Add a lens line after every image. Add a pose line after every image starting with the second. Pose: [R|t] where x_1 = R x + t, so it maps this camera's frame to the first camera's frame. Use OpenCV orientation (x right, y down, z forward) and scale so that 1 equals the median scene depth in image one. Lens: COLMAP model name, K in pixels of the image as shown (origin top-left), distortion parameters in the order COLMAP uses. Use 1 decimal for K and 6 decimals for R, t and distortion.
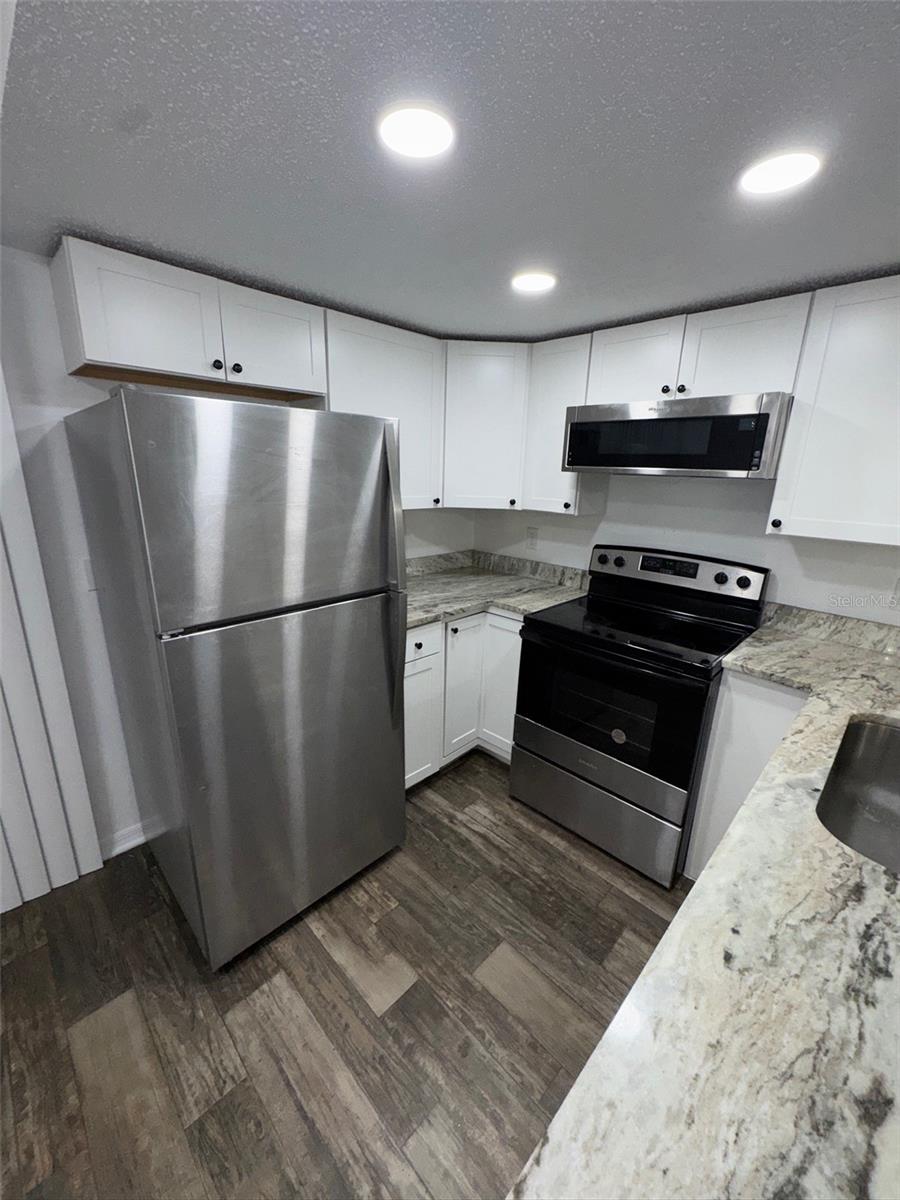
lens RADIAL K [[476.8, 0, 453.9], [0, 476.8, 603.0], [0, 0, 1]] dist [0.002019, -0.002209]
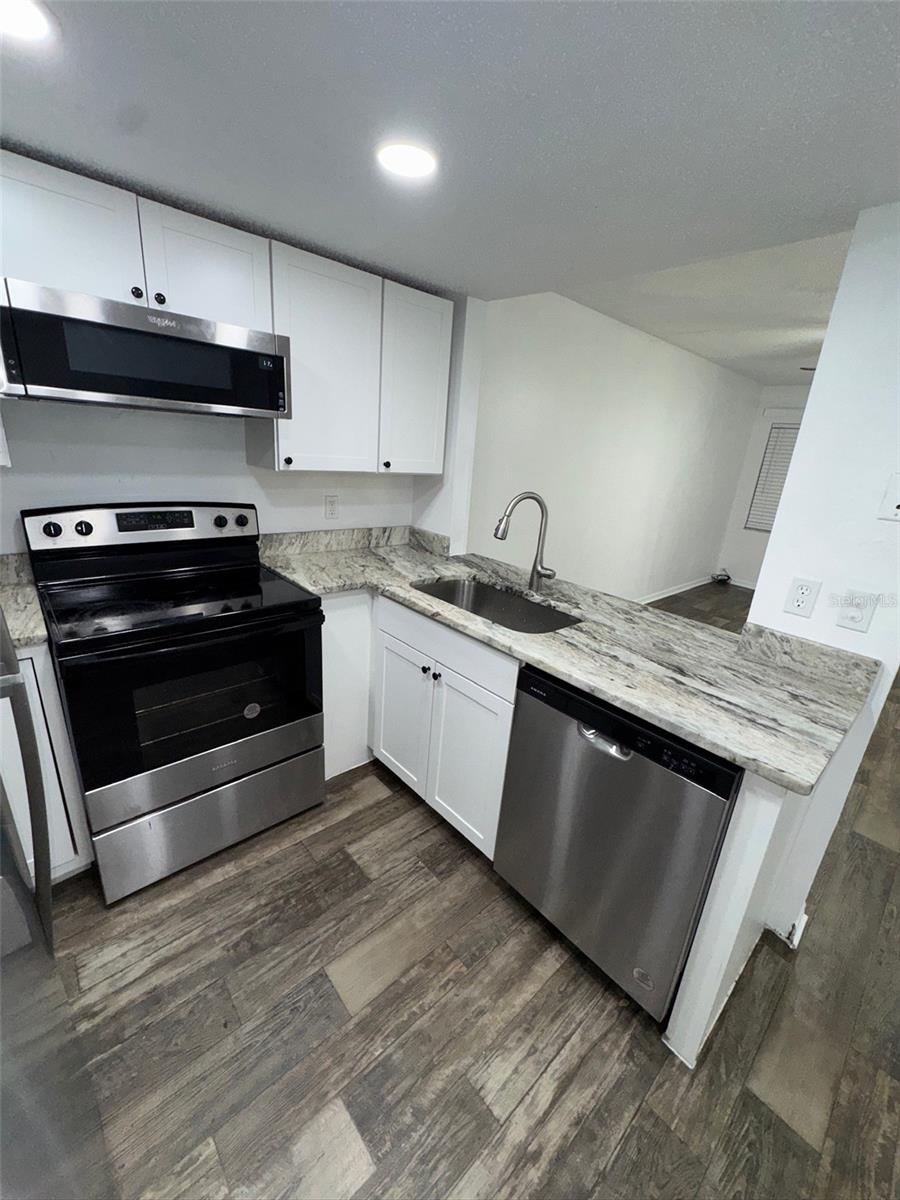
lens RADIAL K [[476.8, 0, 453.2], [0, 476.8, 602.3], [0, 0, 1]] dist [0.002019, -0.002209]
pose [[0.059369, -0.341059, 0.938165, -0.443075], [0.202254, 0.924440, 0.323271, -0.136518], [-0.977532, 0.170555, 0.123863, 0.515082]]
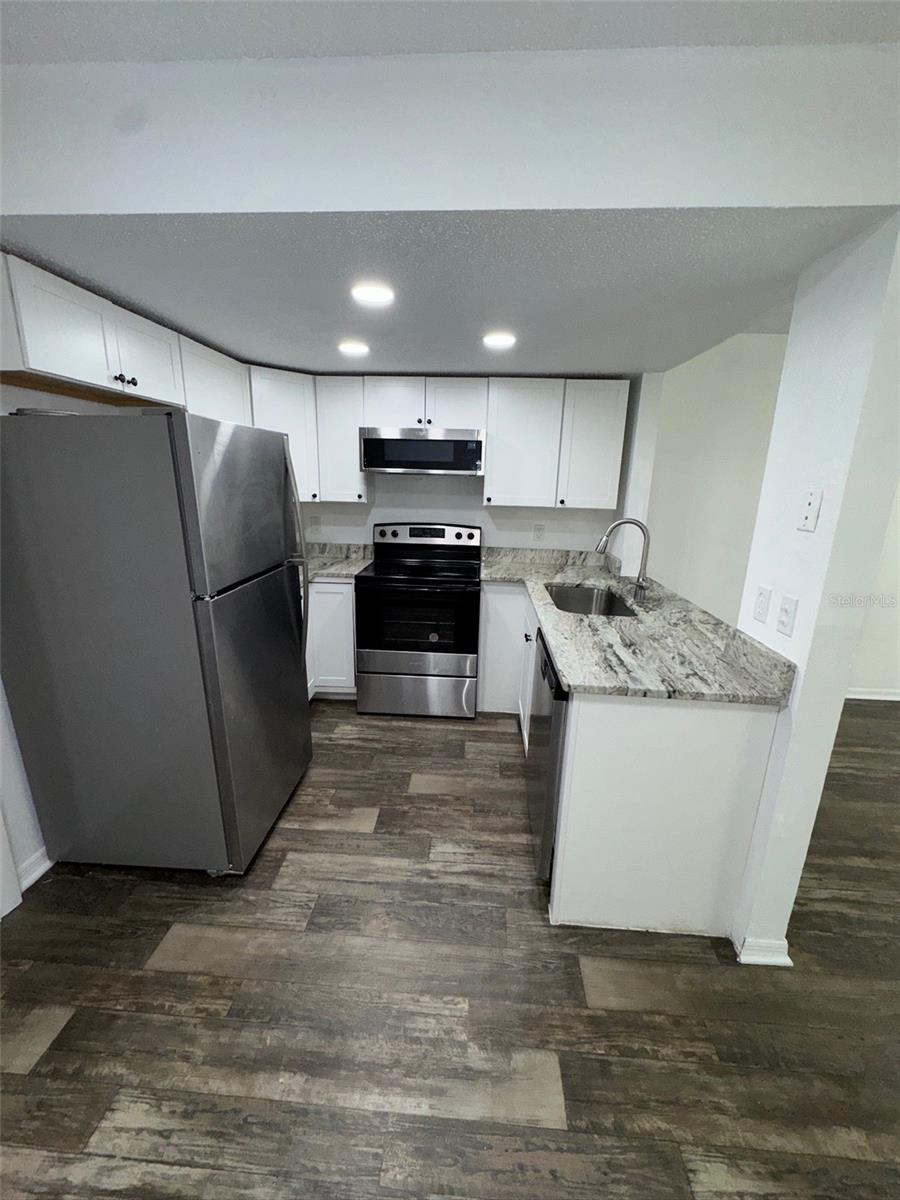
lens RADIAL K [[476.8, 0, 453.3], [0, 476.8, 606.5], [0, 0, 1]] dist [0.002019, -0.002209]
pose [[0.755221, -0.181773, 0.629762, -0.636442], [0.178022, 0.981546, 0.069824, 0.083017], [-0.630833, 0.059379, 0.773644, -0.304020]]
